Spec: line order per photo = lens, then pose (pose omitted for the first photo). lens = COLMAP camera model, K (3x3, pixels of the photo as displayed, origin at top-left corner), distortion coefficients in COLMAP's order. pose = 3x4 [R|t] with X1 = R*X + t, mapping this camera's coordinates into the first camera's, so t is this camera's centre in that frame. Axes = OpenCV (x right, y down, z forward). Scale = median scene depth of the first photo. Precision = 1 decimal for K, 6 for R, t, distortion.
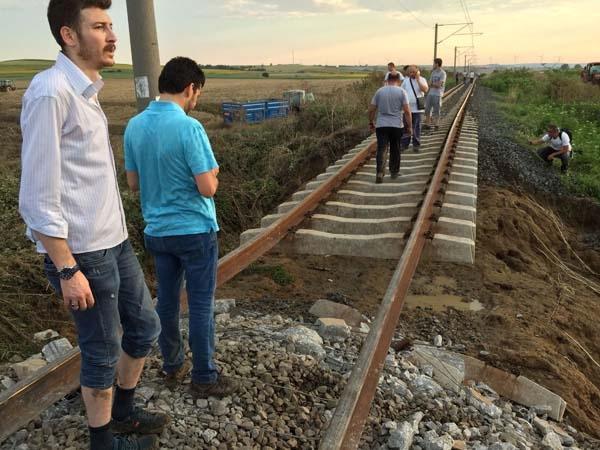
lens RADIAL K [[517.1, 0, 300.0], [0, 517.1, 225.0], [0, 0, 1]] dist [0.077949, -0.098836]
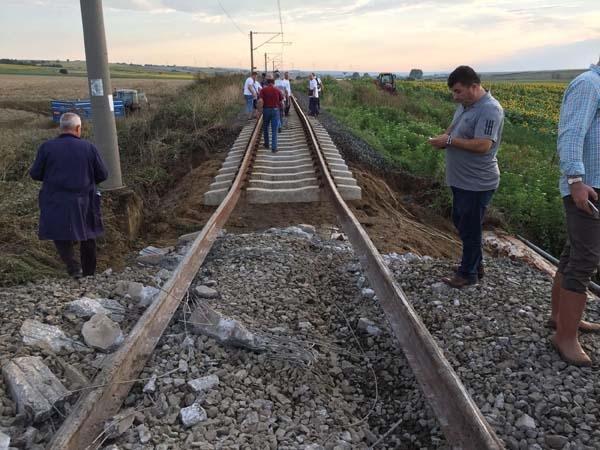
lens RADIAL K [[517.1, 0, 300.0], [0, 517.1, 225.0], [0, 0, 1]] dist [0.077949, -0.098836]
pose [[0.940053, -0.067076, 0.334367, -0.102000], [0.068159, 0.997638, 0.008508, 0.031483], [-0.334148, 0.014792, 0.942405, -0.122254]]
